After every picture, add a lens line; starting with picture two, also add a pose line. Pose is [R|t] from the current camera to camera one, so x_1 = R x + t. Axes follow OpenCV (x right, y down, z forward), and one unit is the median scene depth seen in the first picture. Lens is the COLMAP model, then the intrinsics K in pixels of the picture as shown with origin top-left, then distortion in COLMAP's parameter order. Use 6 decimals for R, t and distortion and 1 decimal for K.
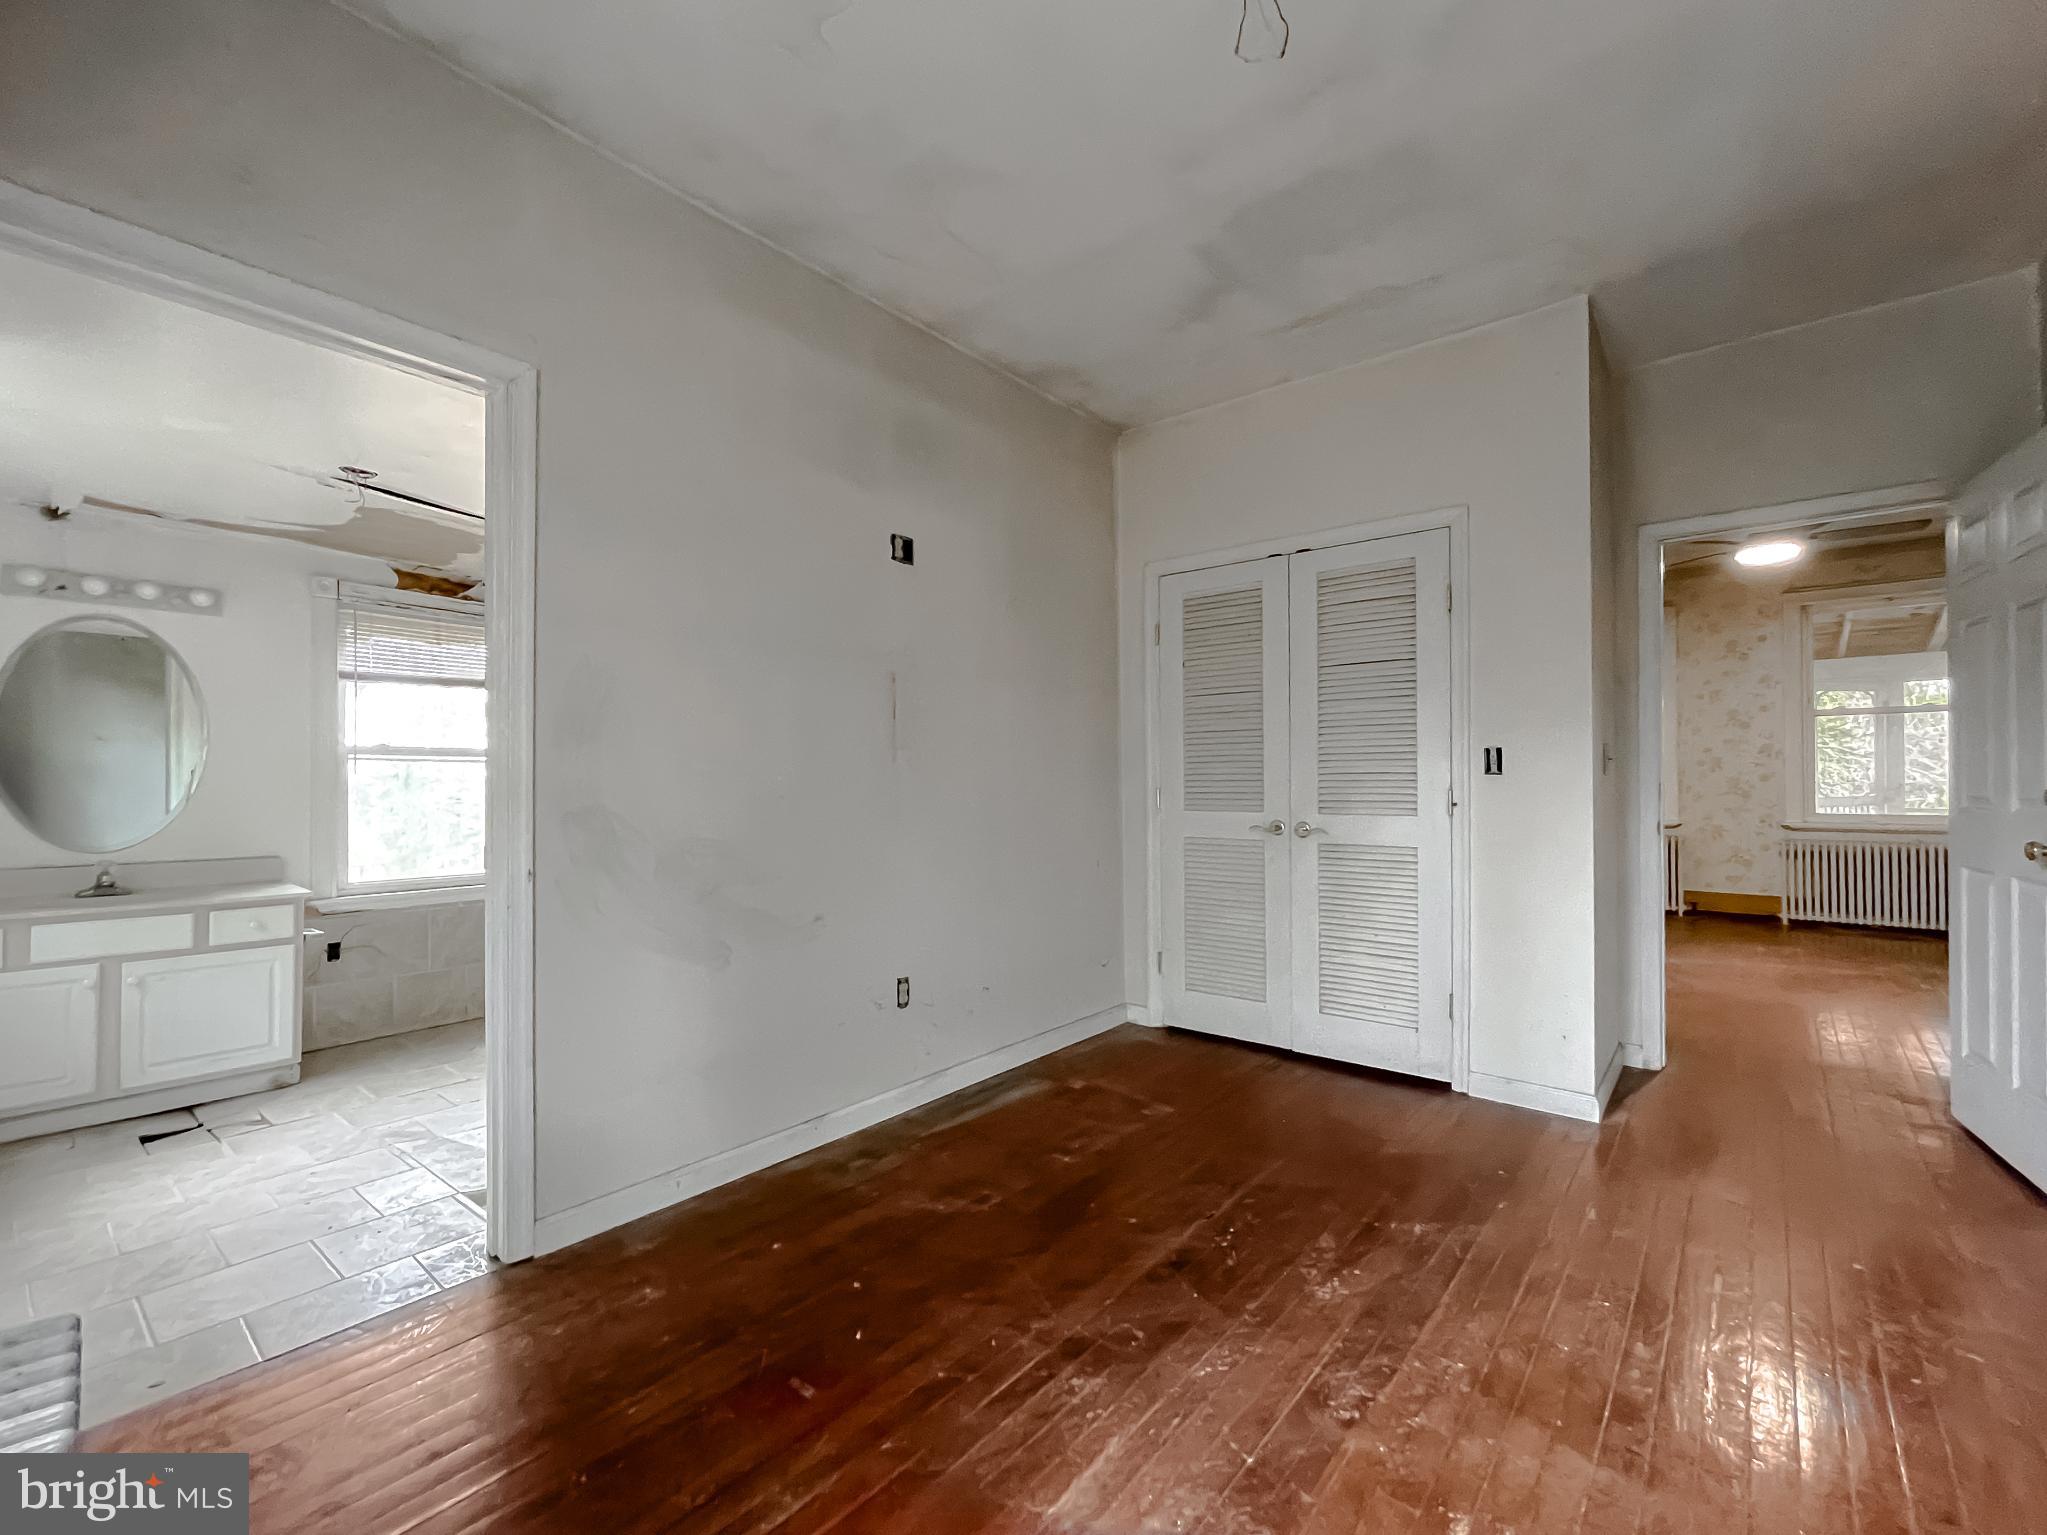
lens RADIAL K [[877.5, 0, 1026.6], [0, 877.5, 767.2], [0, 0, 1]] dist [0.001090, -0.000110]
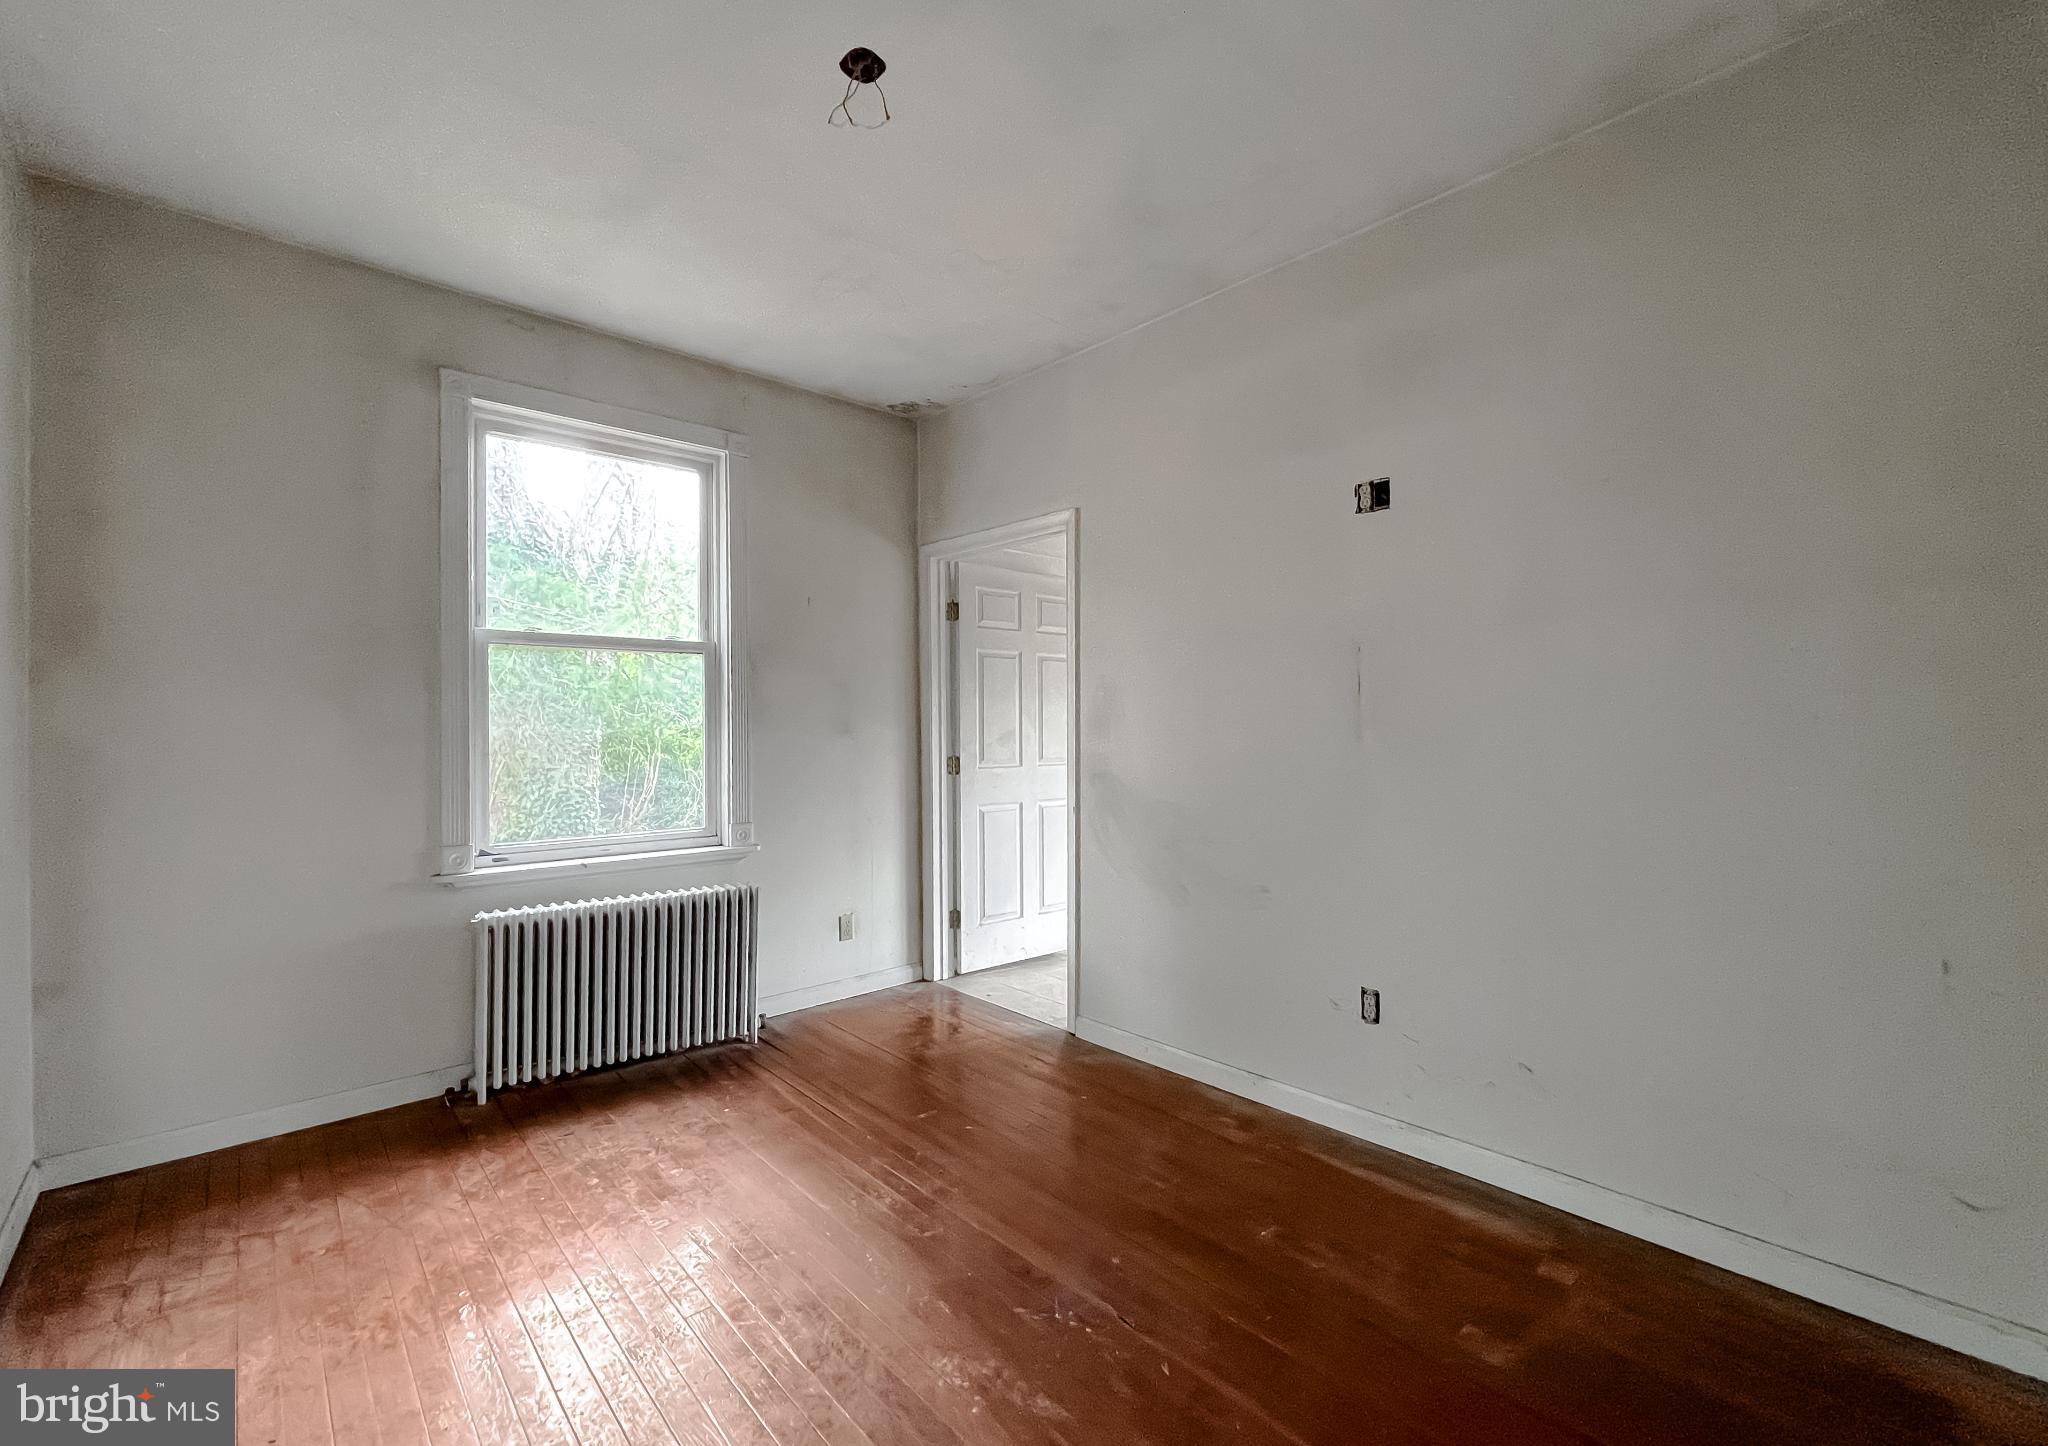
lens RADIAL K [[894.9, 0, 1026.4], [0, 894.9, 729.6], [0, 0, 1]] dist [0.001475, 0.000229]
pose [[-0.144003, 0.003009, -0.989573, 0.897411], [0.011975, 0.999927, 0.001298, -0.025843], [0.989505, -0.011663, -0.144028, 0.902385]]
